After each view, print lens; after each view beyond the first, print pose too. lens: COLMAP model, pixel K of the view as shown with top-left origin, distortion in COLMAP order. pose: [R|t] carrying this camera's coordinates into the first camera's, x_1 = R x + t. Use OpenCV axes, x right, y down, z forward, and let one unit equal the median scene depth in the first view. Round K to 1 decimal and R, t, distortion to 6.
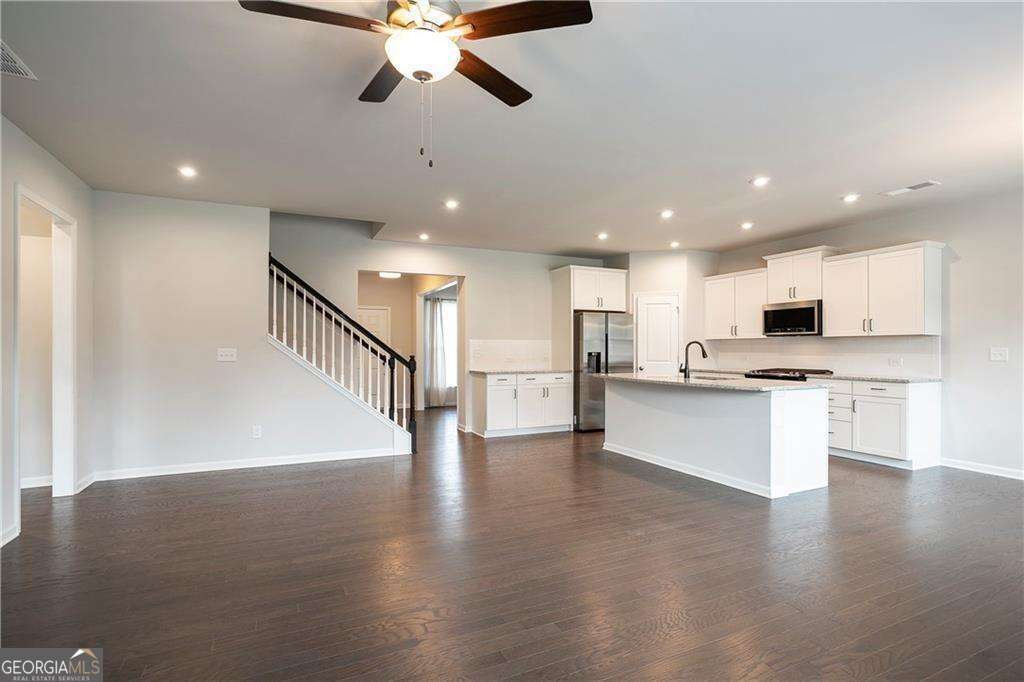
lens RADIAL K [[508.6, 0, 514.9], [0, 508.6, 344.4], [0, 0, 1]] dist [0.001530, 0.000913]
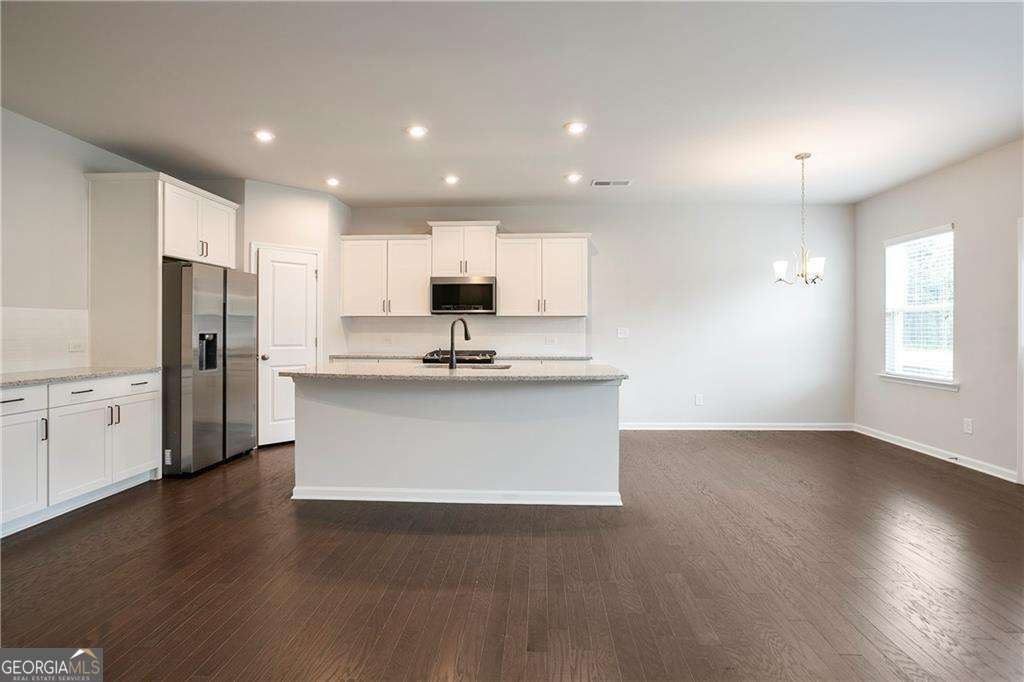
lens RADIAL K [[508.6, 0, 493.6], [0, 508.6, 328.2], [0, 0, 1]] dist [0.001530, 0.000913]
pose [[0.493877, 0.002887, 0.869527, -0.200176], [-0.009707, 0.999950, 0.002193, 0.005190], [-0.869477, -0.009524, 0.493881, 0.462371]]
